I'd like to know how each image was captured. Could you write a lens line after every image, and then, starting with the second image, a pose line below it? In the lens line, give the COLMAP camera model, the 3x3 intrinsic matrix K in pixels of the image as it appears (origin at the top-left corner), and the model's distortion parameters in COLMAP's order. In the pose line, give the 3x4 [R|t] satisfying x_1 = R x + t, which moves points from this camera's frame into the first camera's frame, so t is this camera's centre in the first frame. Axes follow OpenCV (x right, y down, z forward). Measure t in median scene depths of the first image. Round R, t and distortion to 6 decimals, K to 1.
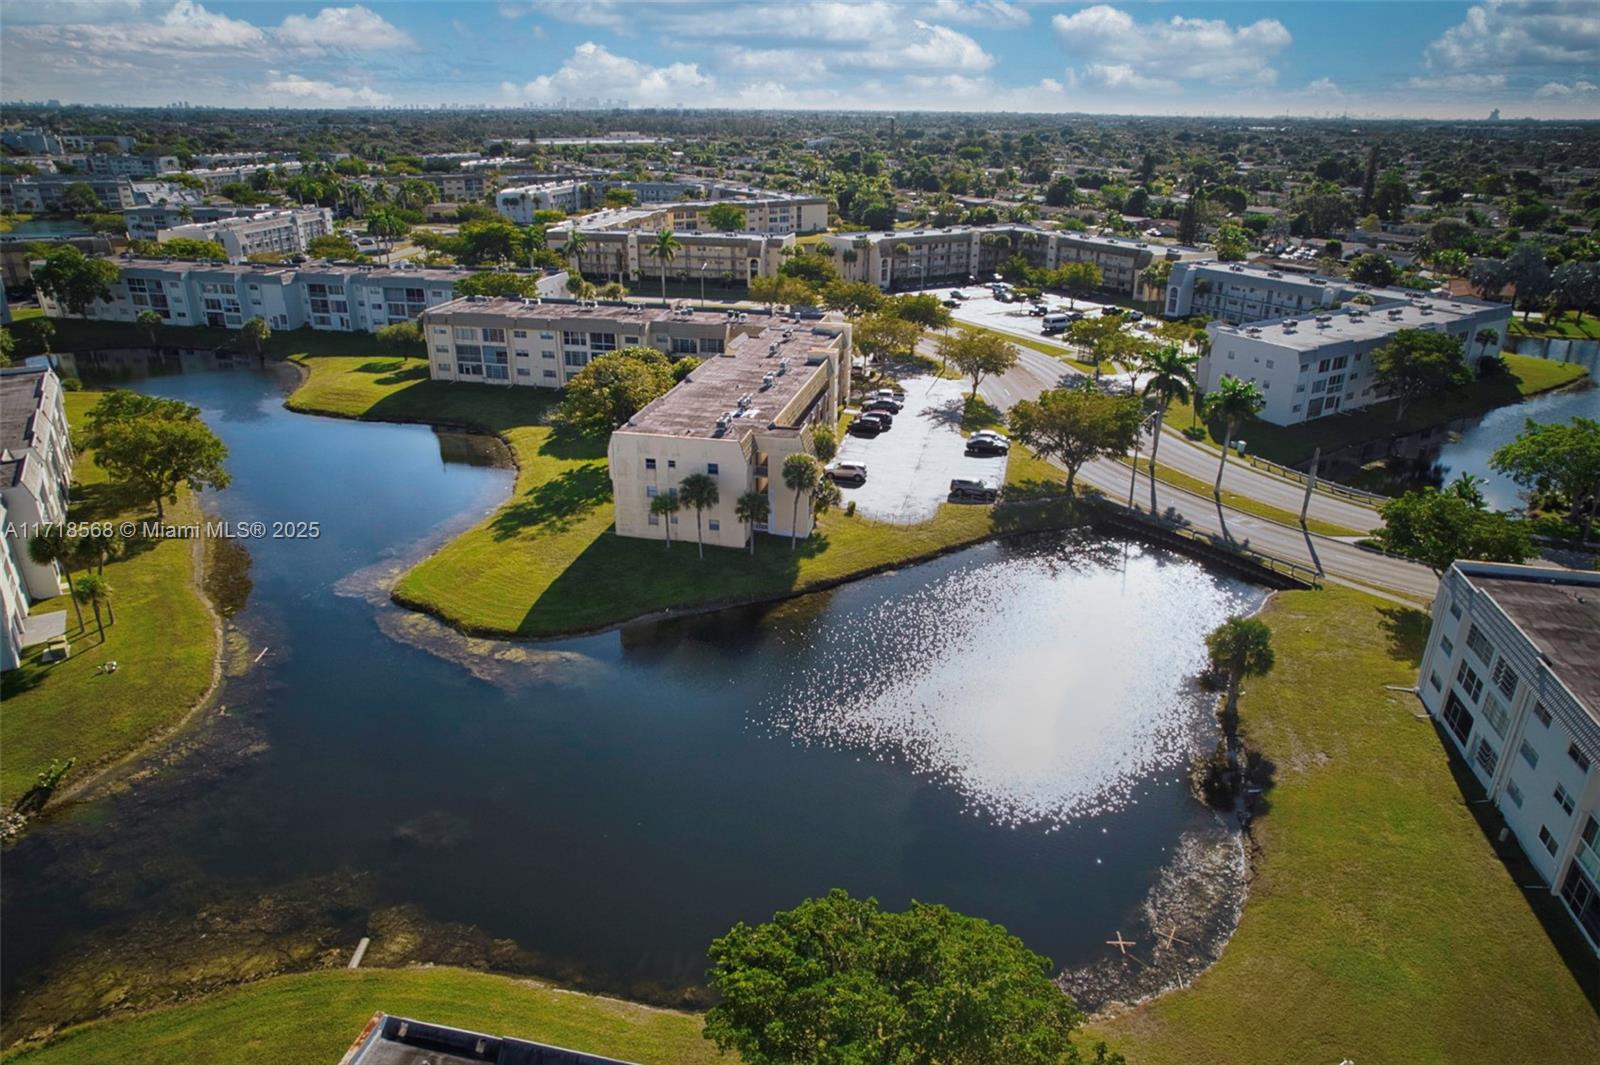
lens RADIAL K [[1021.4, 0, 808.5], [0, 1021.4, 529.5], [0, 0, 1]] dist [-0.071920, 0.061843]
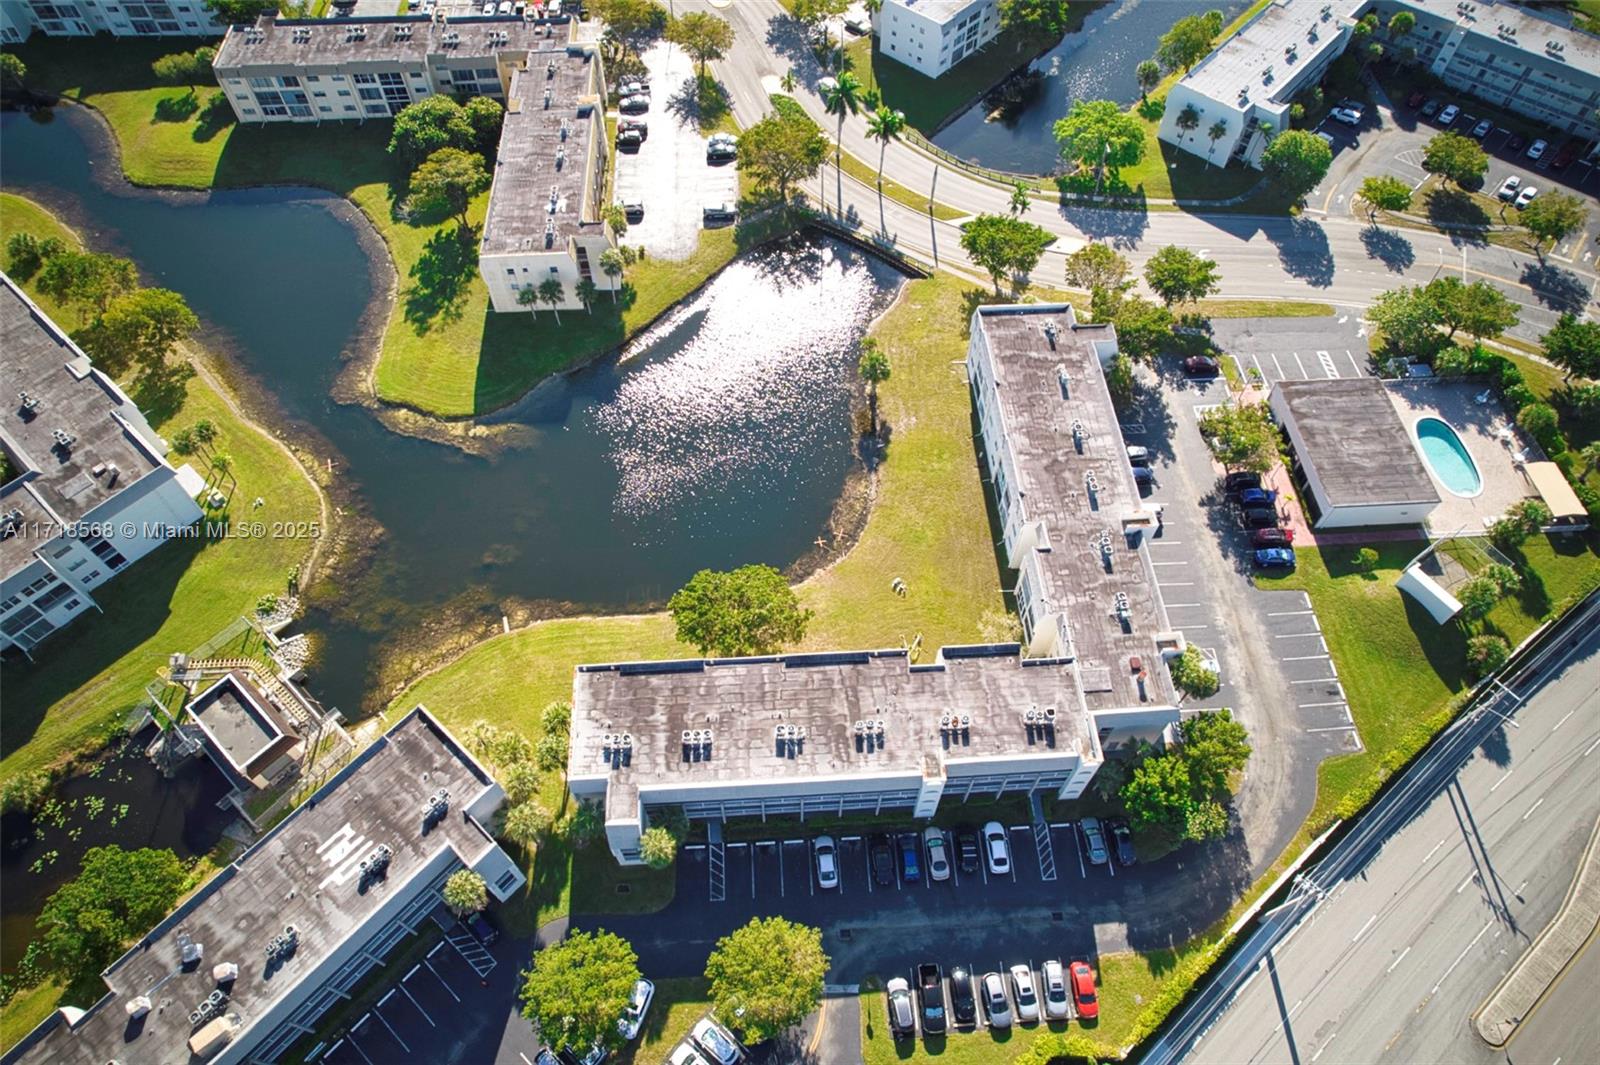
lens RADIAL K [[1021.4, 0, 803.1], [0, 1021.4, 520.0], [0, 0, 1]] dist [-0.071920, 0.061843]
pose [[0.963341, -0.228549, 0.140499, -0.029569], [0.115588, 0.826184, 0.551415, -0.487715], [-0.242103, -0.514961, 0.822315, -0.479061]]
